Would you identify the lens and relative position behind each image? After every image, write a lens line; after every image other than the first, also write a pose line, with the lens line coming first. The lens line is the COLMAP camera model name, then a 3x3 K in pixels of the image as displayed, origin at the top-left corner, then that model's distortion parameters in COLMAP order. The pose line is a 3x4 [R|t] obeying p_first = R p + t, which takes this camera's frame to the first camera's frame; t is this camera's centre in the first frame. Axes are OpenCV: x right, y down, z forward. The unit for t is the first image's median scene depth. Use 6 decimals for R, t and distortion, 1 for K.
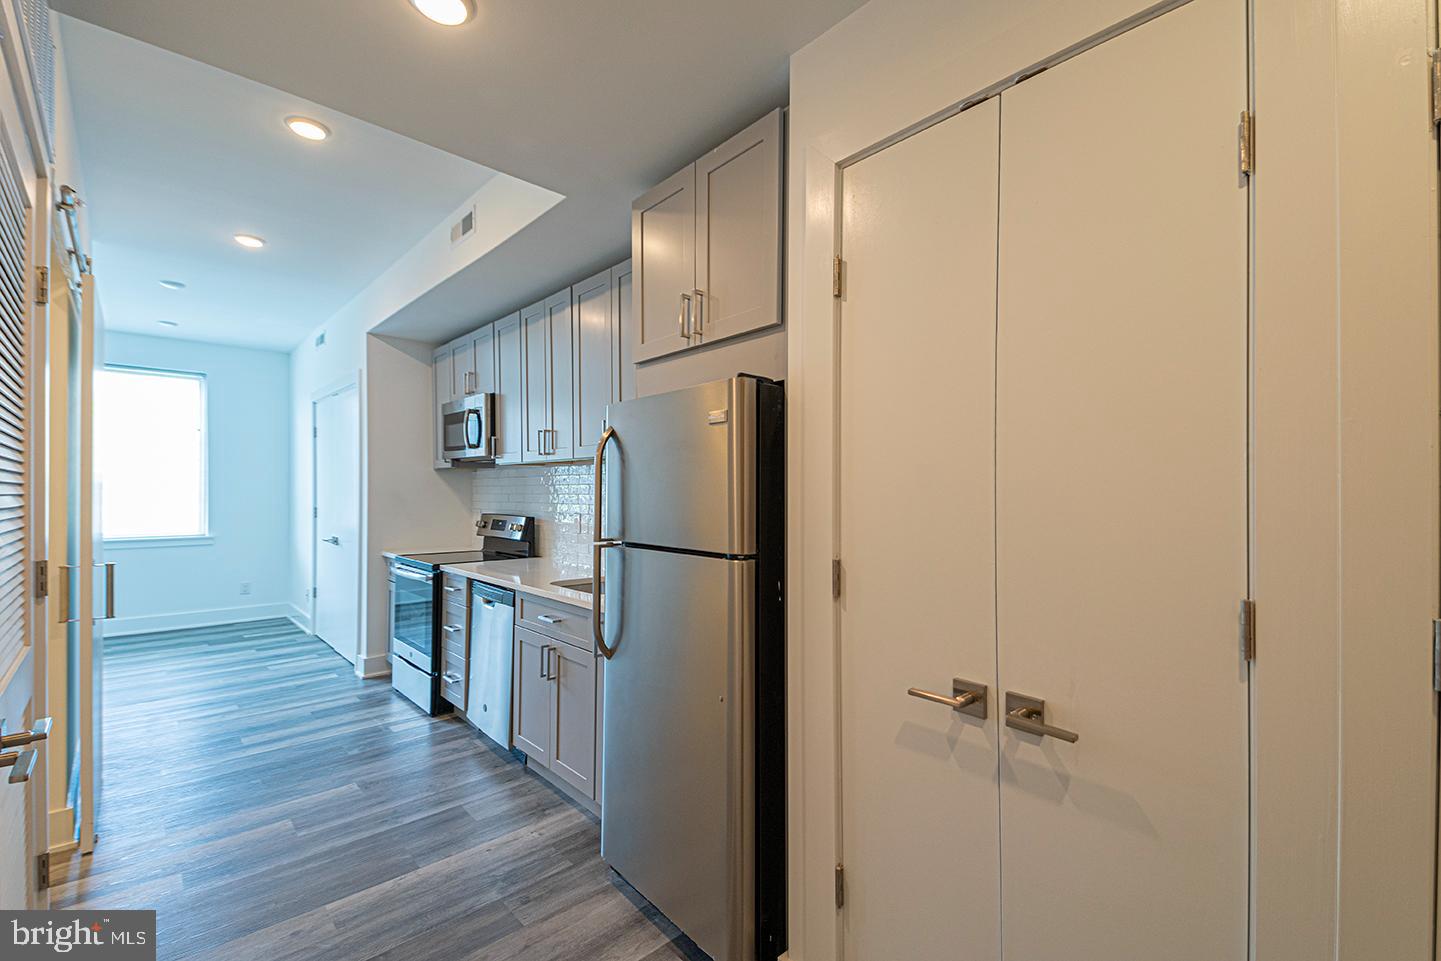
lens RADIAL K [[630.9, 0, 711.1], [0, 630.9, 485.9], [0, 0, 1]] dist [0.020056, -0.009958]
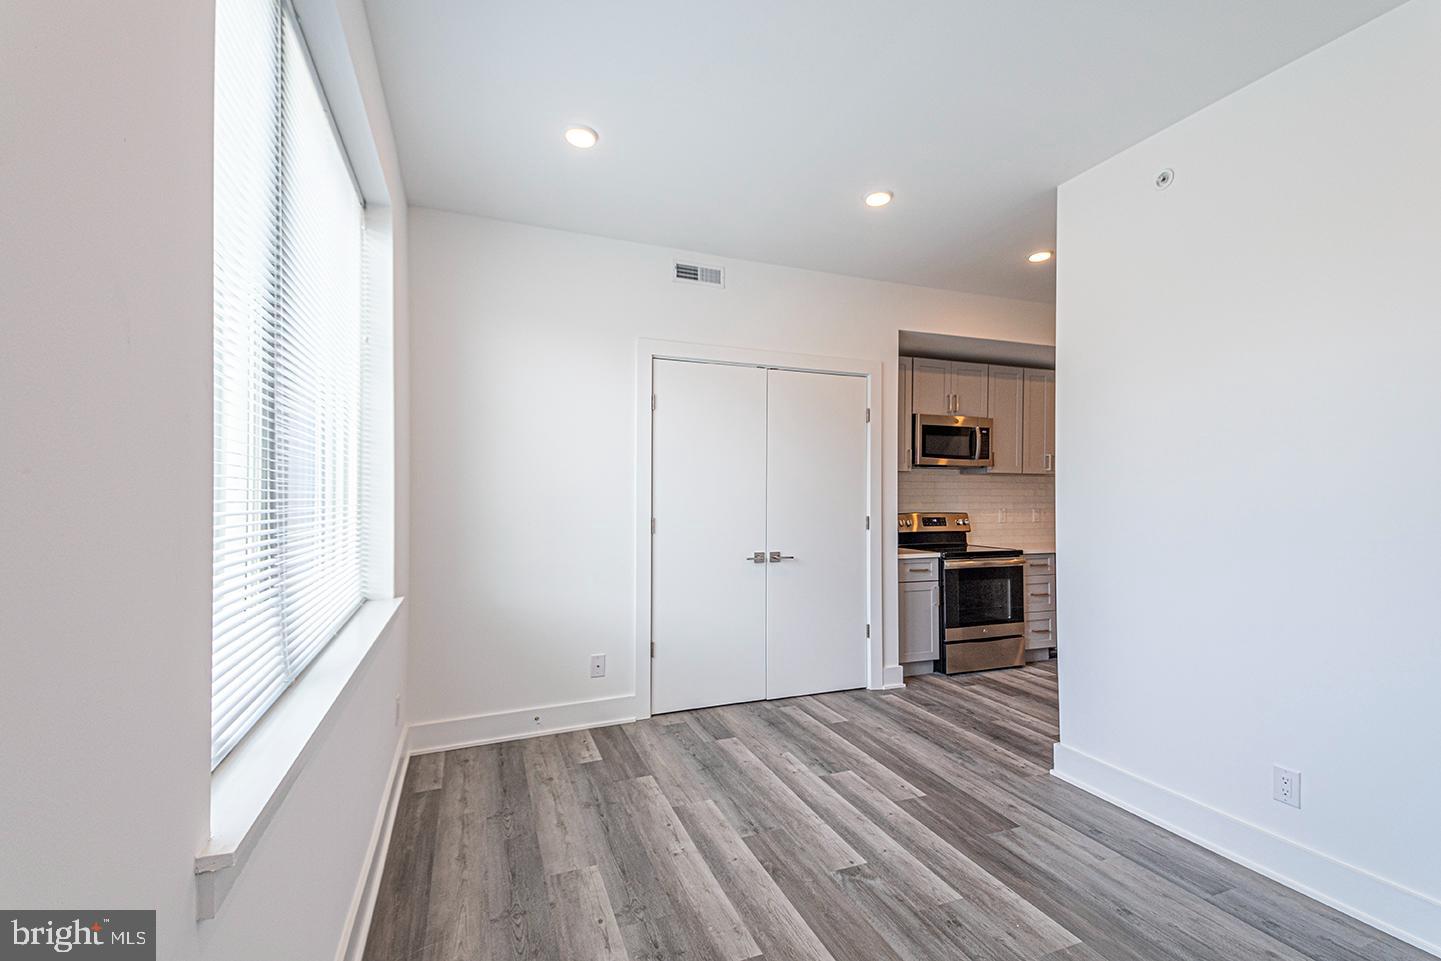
lens RADIAL K [[630.9, 0, 715.4], [0, 630.9, 498.4], [0, 0, 1]] dist [0.020056, -0.009958]
pose [[0.367899, -0.000360, 0.929866, -4.524964], [-0.004809, 0.999986, 0.002290, 0.048045], [-0.929853, -0.005314, 0.367892, 2.671615]]
